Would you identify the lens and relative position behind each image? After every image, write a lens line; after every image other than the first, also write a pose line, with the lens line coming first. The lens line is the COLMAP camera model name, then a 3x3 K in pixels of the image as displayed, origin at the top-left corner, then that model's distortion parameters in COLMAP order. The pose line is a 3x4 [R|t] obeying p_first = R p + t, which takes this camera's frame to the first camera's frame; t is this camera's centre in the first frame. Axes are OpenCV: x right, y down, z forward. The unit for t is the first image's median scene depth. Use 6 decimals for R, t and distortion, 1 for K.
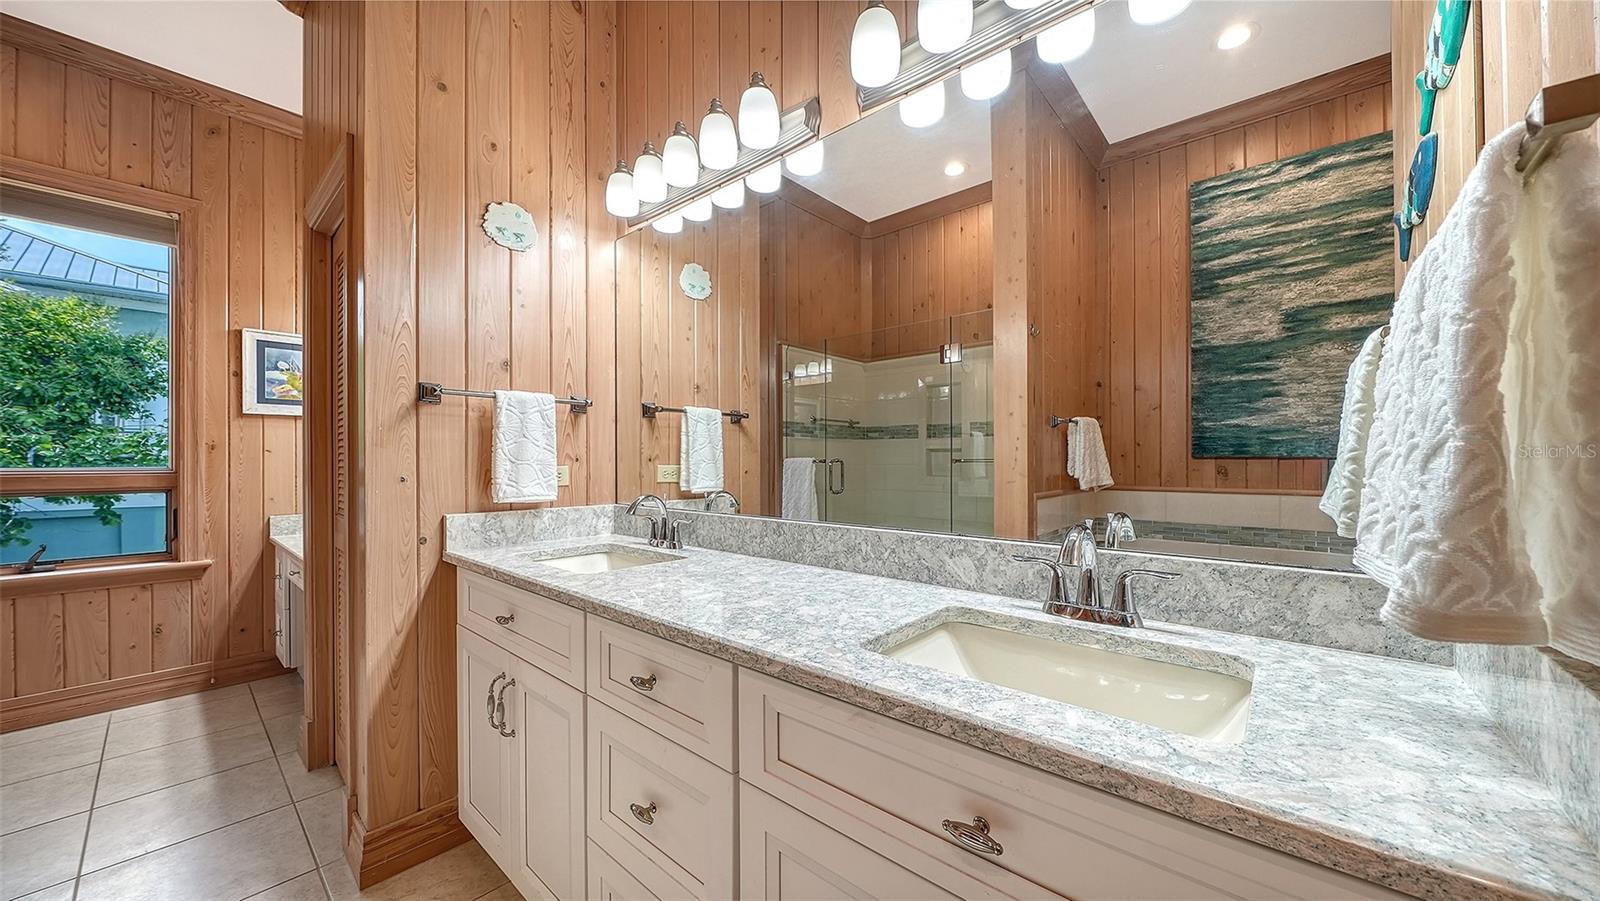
lens RADIAL K [[567.0, 0, 803.1], [0, 567.0, 454.7], [0, 0, 1]] dist [-0.000520, -0.000010]
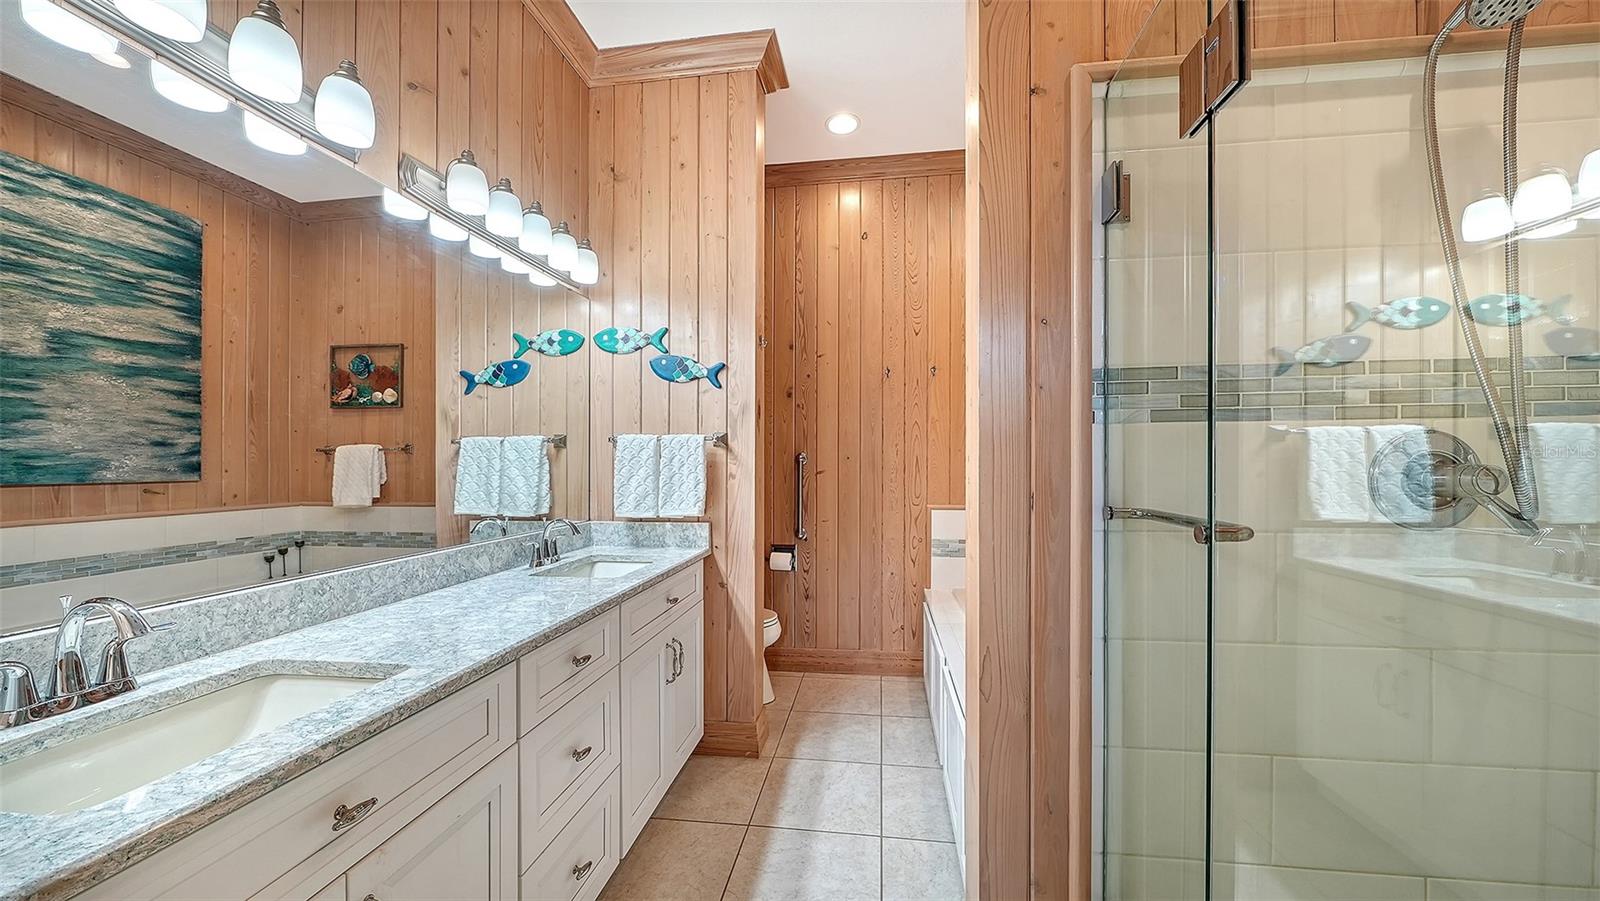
lens RADIAL K [[567.0, 0, 804.3], [0, 567.0, 459.7], [0, 0, 1]] dist [-0.000520, -0.000010]
pose [[-0.548906, 0.009628, 0.835829, -0.633884], [-0.000535, 0.999929, -0.011870, -0.027027], [-0.835884, -0.006963, -0.548862, 0.475500]]
